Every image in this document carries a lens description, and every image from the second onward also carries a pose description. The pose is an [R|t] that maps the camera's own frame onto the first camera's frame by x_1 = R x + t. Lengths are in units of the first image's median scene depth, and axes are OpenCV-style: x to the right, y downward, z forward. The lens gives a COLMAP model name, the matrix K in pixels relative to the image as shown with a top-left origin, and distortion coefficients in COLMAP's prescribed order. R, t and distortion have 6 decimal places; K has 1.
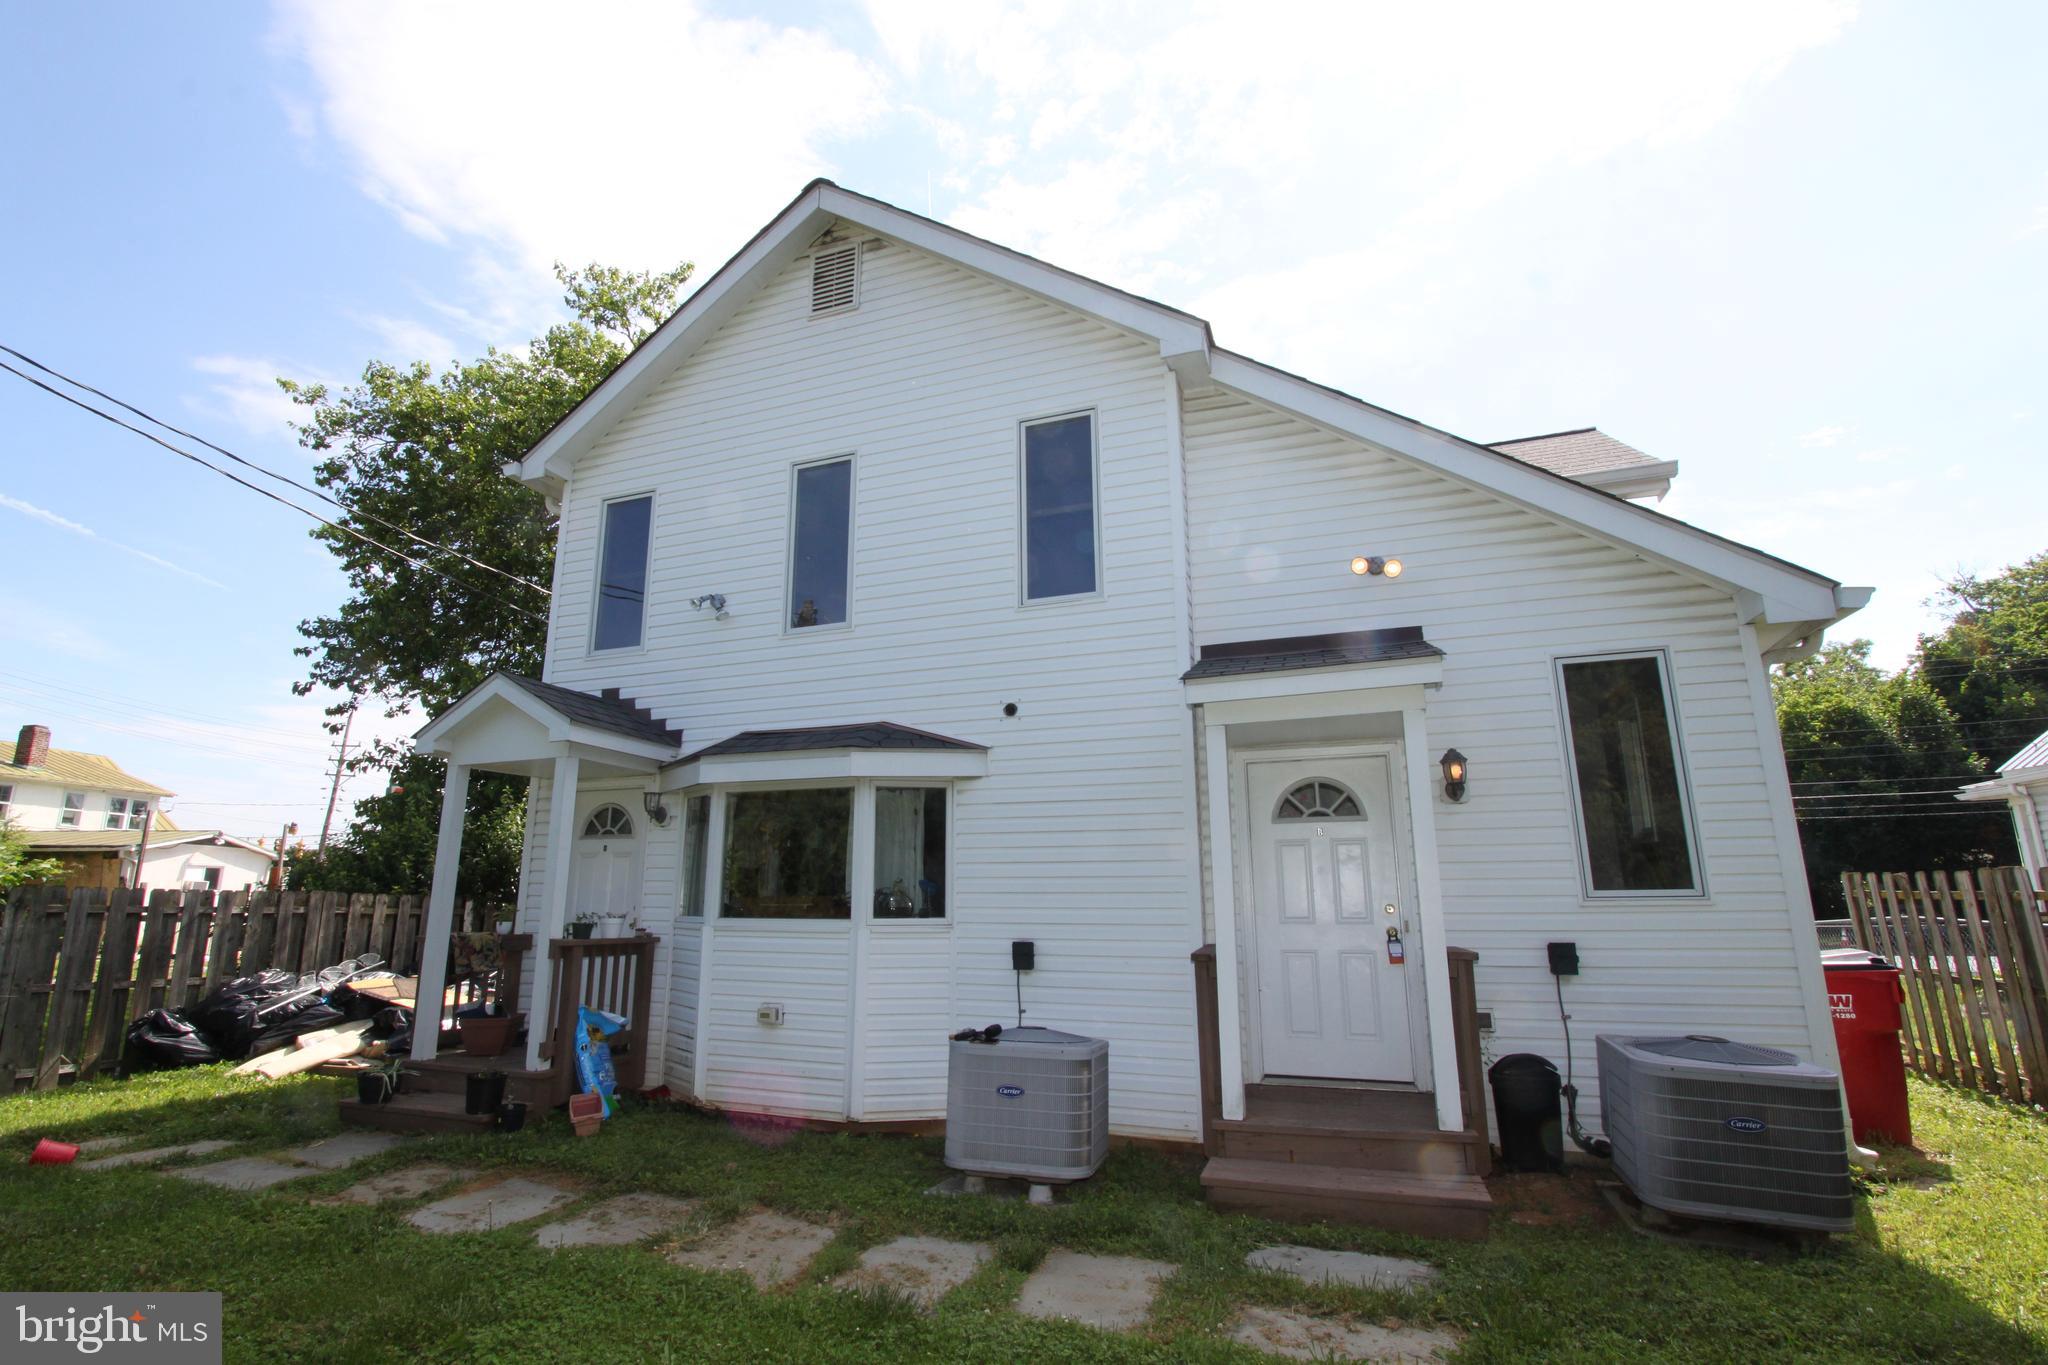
lens RADIAL K [[938.5, 0, 1002.3], [0, 938.5, 694.5], [0, 0, 1]] dist [-0.021767, 0.004684]
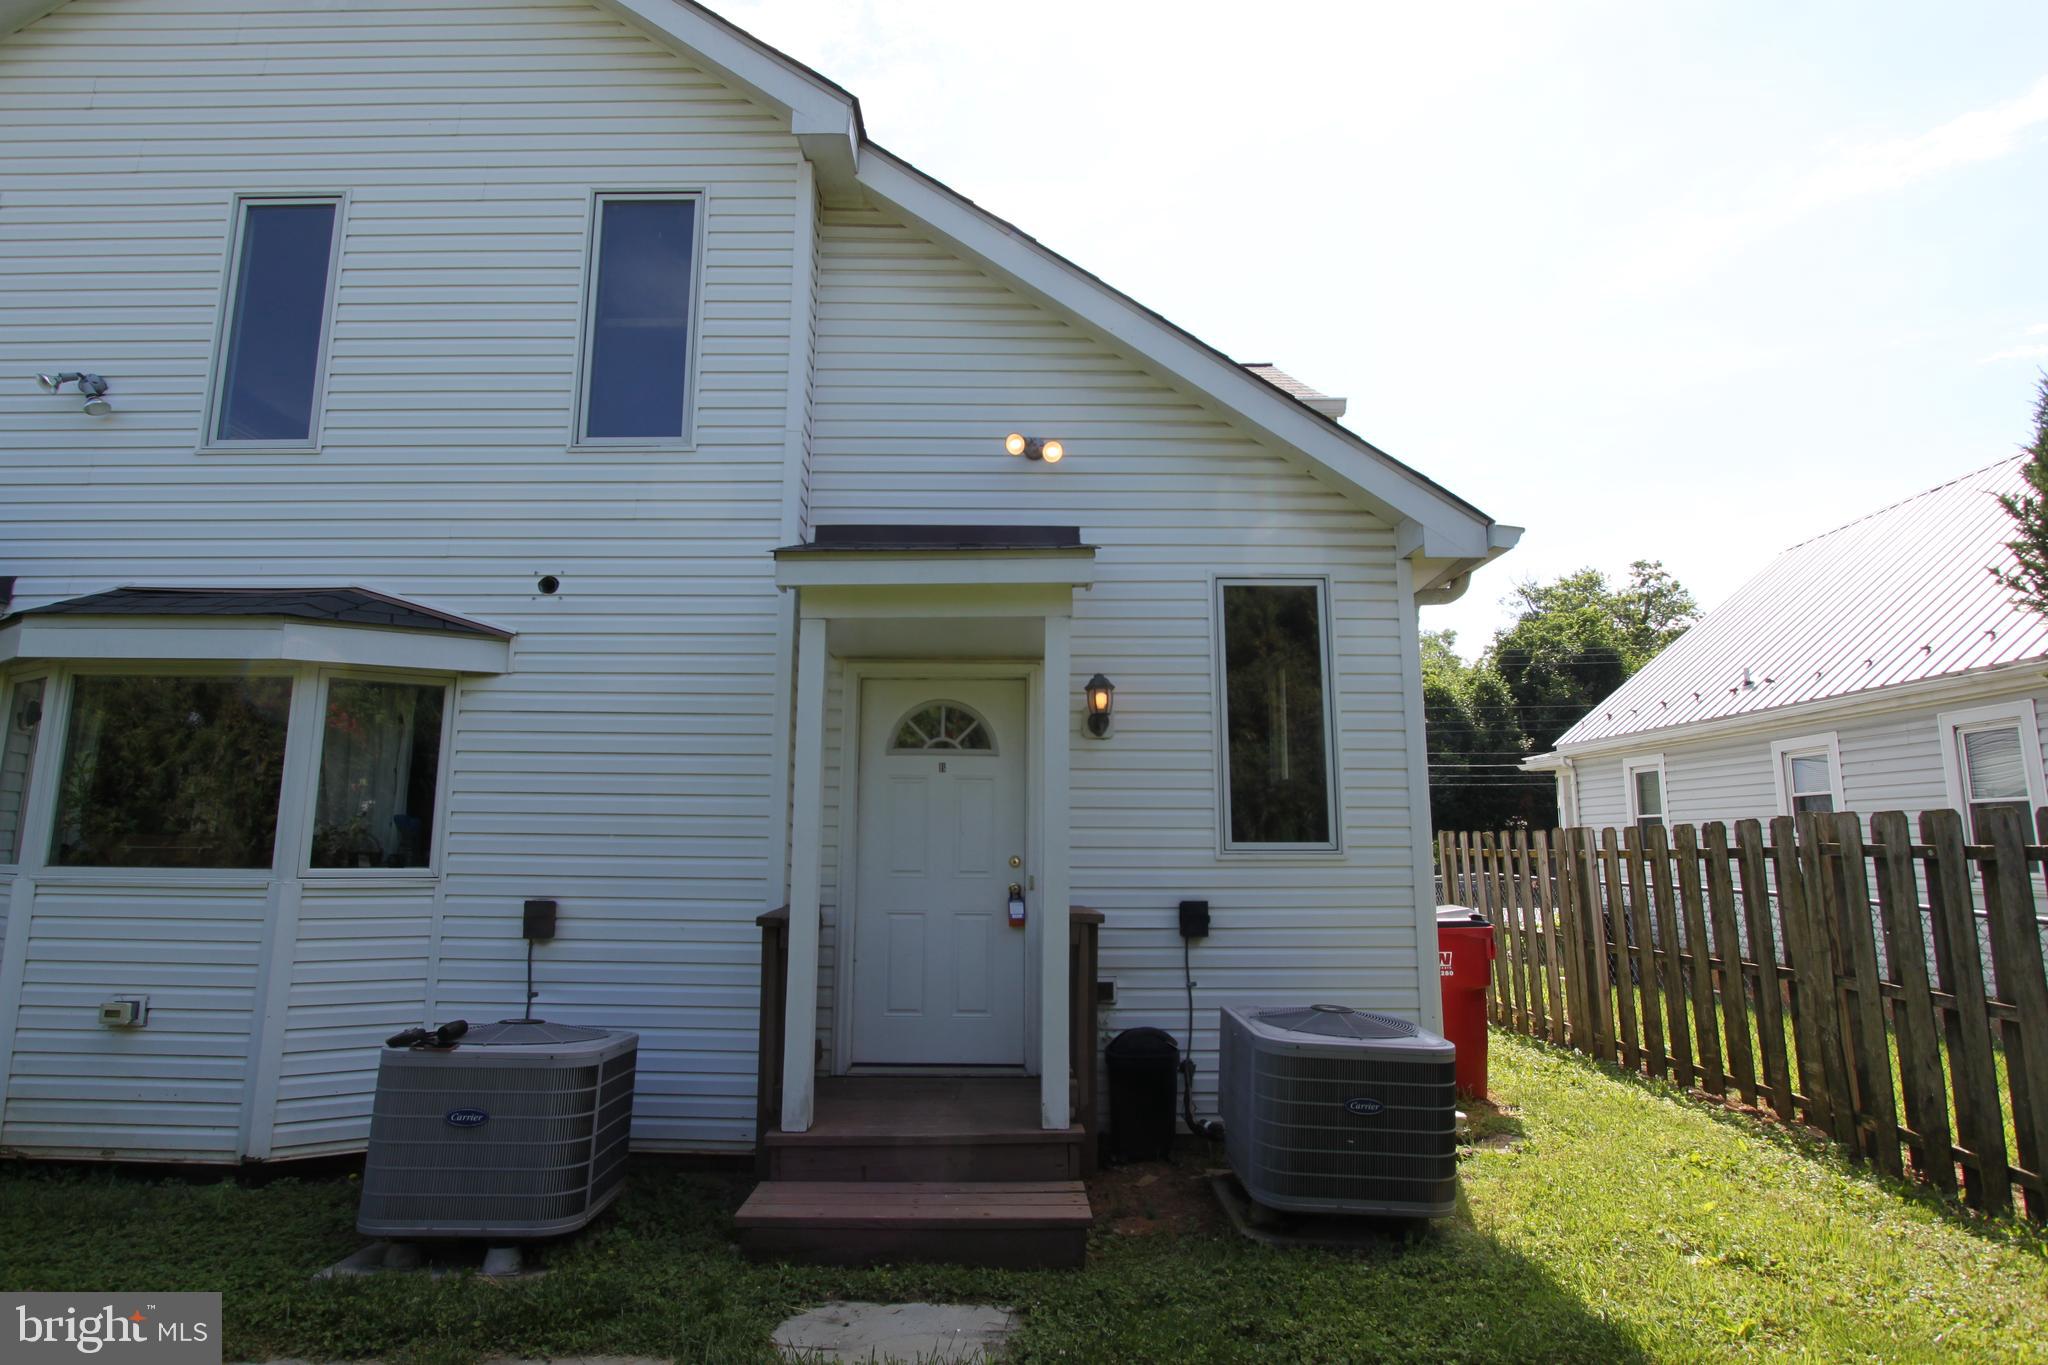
lens RADIAL K [[1029.1, 0, 999.9], [0, 1029.1, 703.5], [0, 0, 1]] dist [-0.013954, 0.000580]
pose [[0.940186, 0.057038, 0.335852, 0.093869], [-0.081348, 0.994953, 0.058751, 0.040376], [-0.330805, -0.082557, 0.940081, 0.166212]]
